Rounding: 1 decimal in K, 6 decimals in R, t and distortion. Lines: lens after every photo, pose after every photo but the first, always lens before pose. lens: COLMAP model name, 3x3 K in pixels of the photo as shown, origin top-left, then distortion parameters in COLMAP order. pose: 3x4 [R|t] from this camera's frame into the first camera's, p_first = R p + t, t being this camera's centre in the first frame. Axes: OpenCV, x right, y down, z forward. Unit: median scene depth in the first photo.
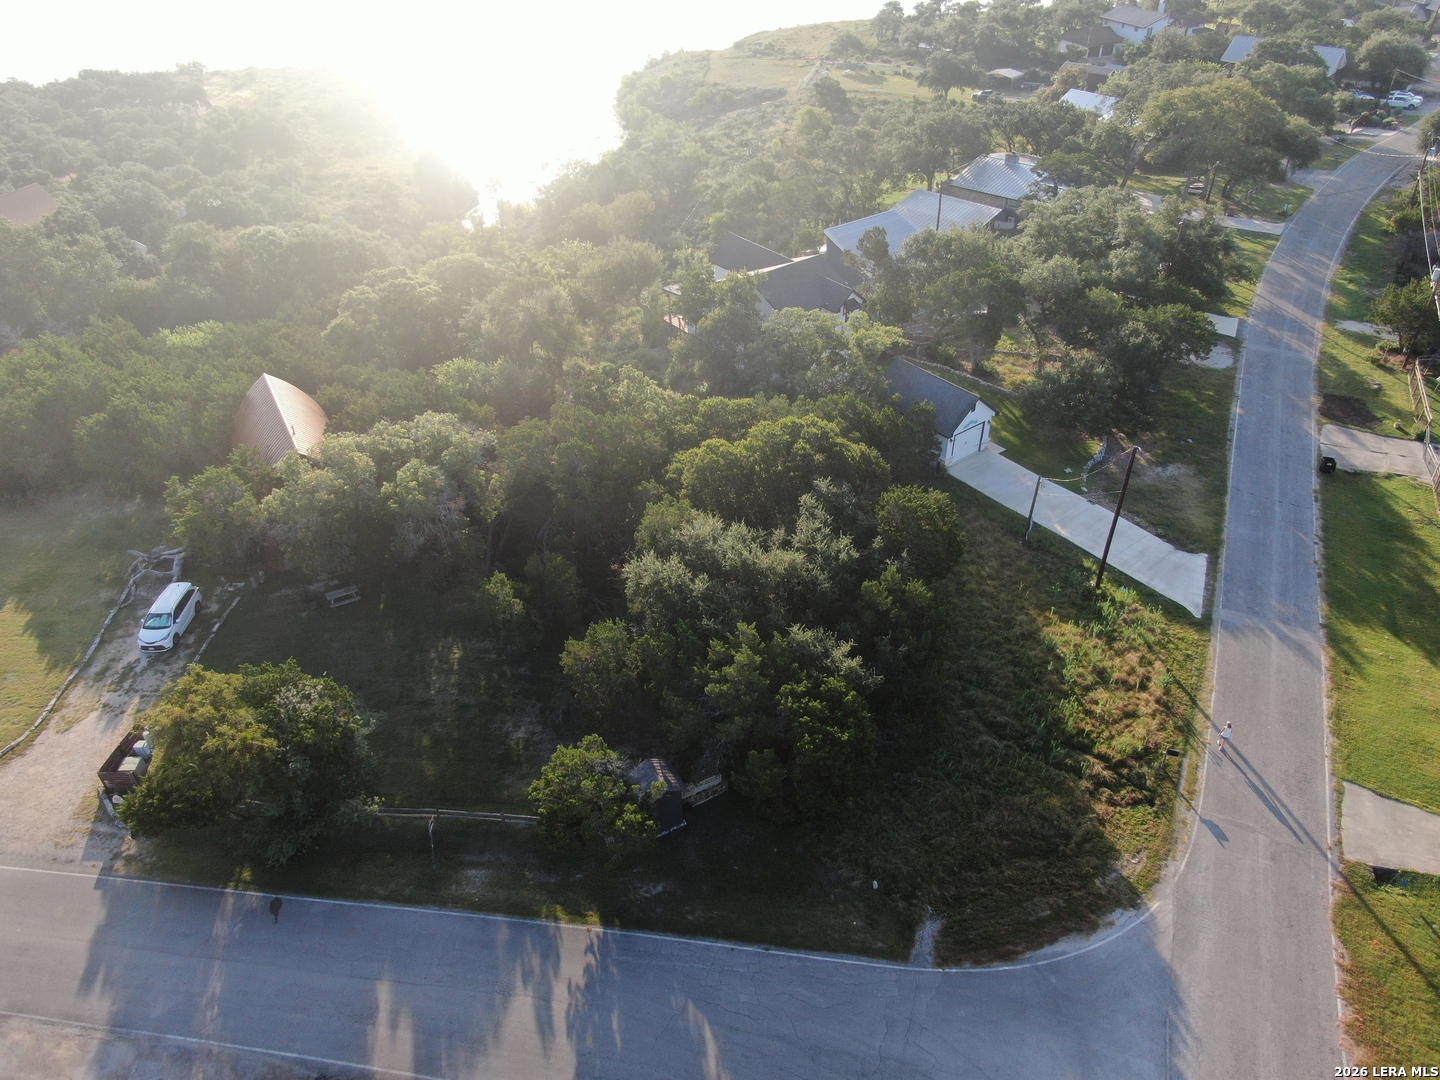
lens RADIAL K [[1032.5, 0, 720.0], [0, 1032.5, 540.0], [0, 0, 1]] dist [-0.017250, 0.006960]
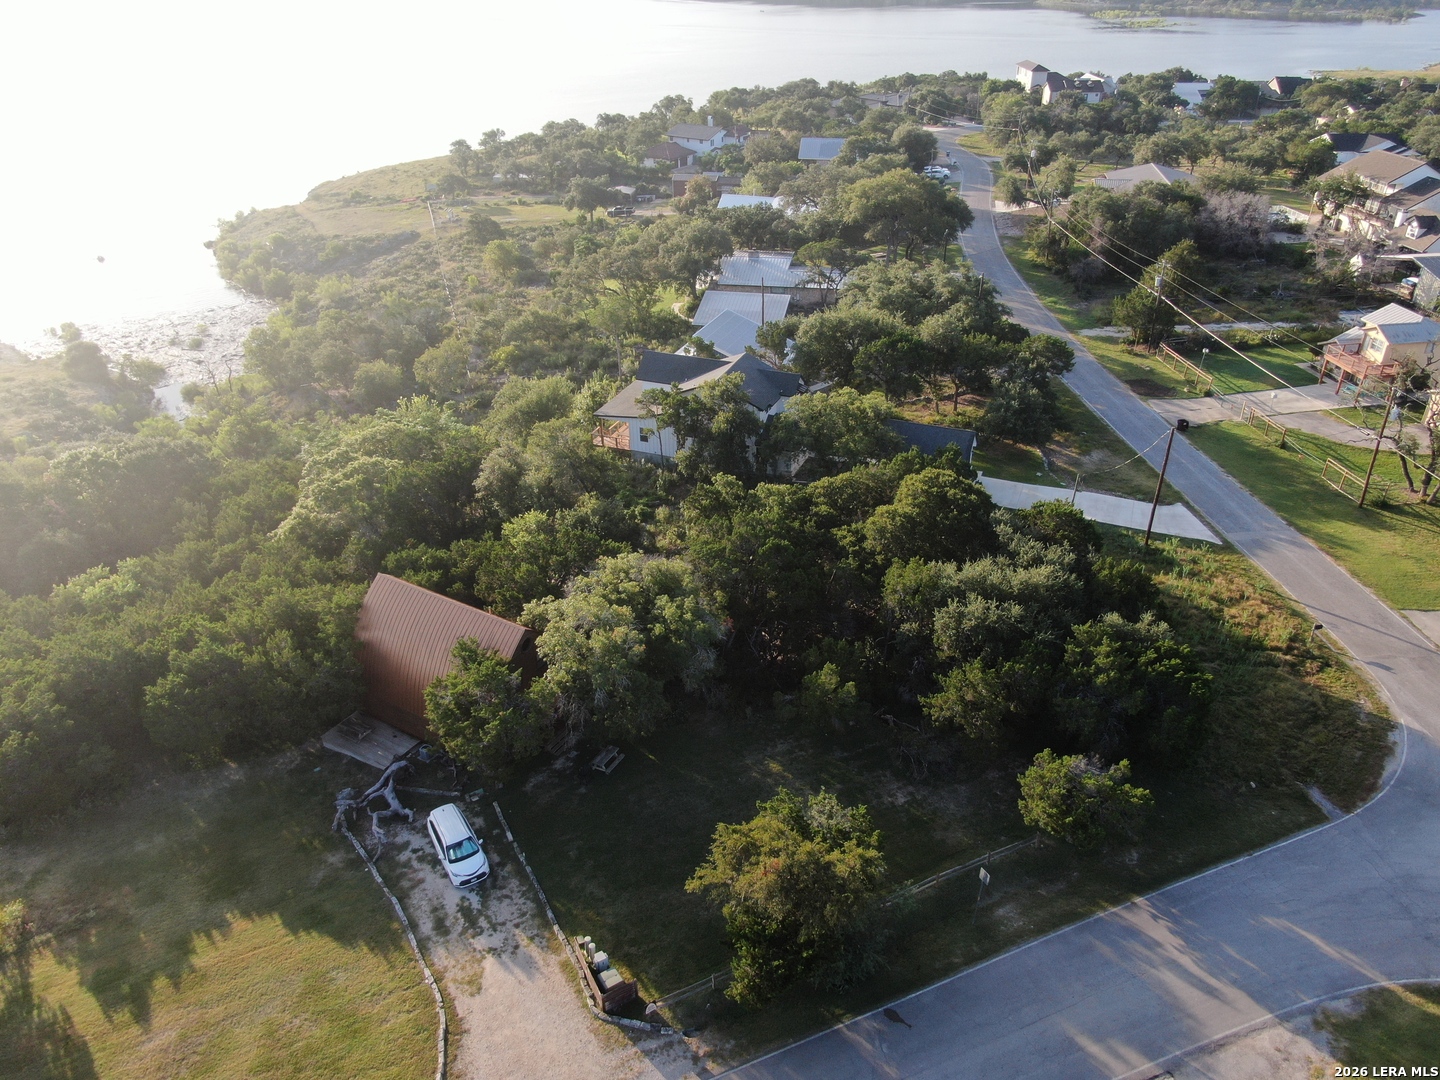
lens RADIAL K [[1032.5, 0, 720.0], [0, 1032.5, 540.0], [0, 0, 1]] dist [-0.017250, 0.006960]
pose [[0.865765, -0.258220, 0.428688, -0.579281], [0.302145, 0.952566, -0.036426, -0.066908], [-0.398947, 0.161062, 0.902718, 0.052794]]
